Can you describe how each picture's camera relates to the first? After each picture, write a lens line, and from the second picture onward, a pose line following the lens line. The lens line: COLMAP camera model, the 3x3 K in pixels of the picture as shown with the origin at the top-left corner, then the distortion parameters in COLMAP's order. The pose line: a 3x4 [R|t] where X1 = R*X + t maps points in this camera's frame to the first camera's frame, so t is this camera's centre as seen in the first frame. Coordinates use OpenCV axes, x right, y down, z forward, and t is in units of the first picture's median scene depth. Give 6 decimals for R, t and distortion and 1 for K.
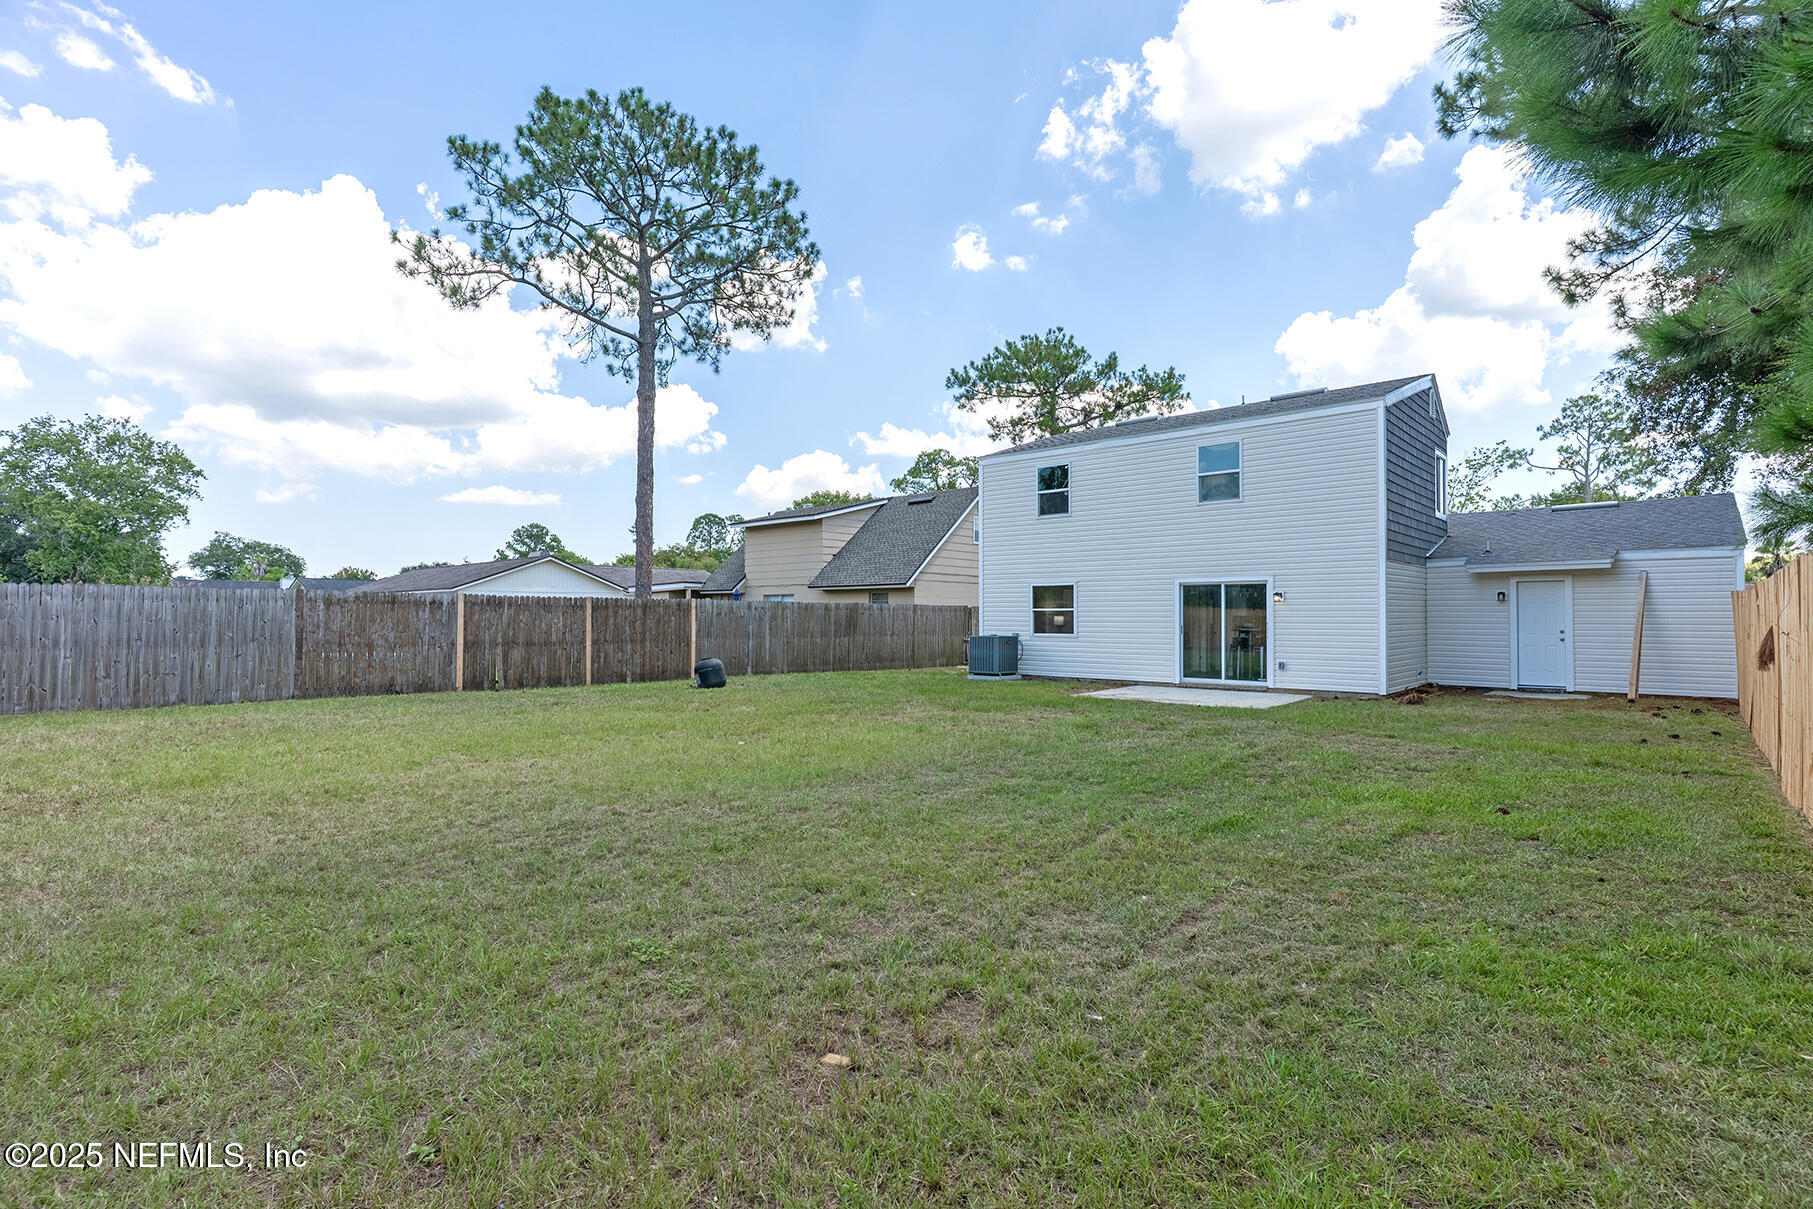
lens RADIAL K [[871.8, 0, 906.6], [0, 871.8, 603.7], [0, 0, 1]] dist [-0.001175, 0.002938]
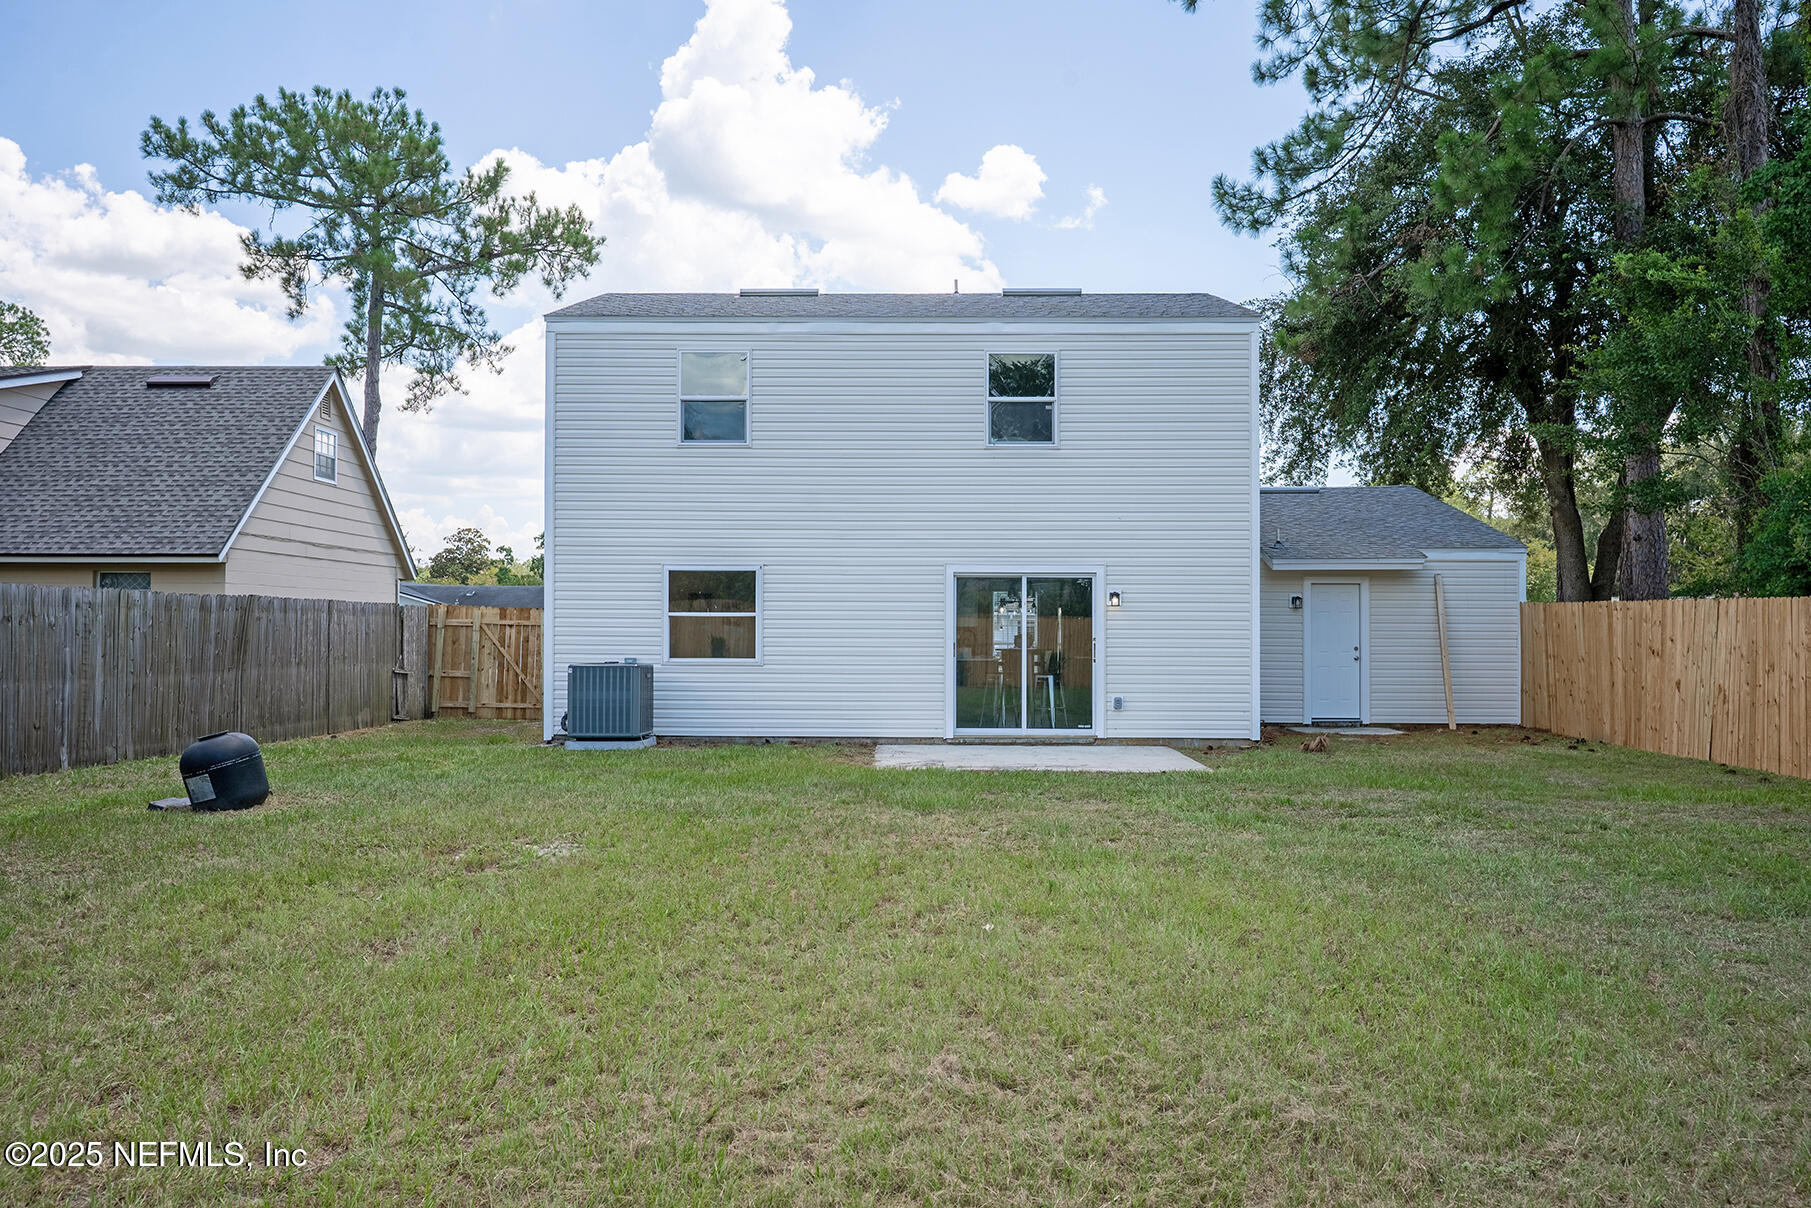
lens RADIAL K [[1430.8, 0, 902.8], [0, 1430.8, 609.1], [0, 0, 1]] dist [-0.006395, 0.002658]
pose [[0.746806, 0.011376, 0.664944, -0.336936], [-0.013230, 0.999910, -0.002249, 0.004008], [-0.664910, -0.007117, 0.746889, 0.252804]]
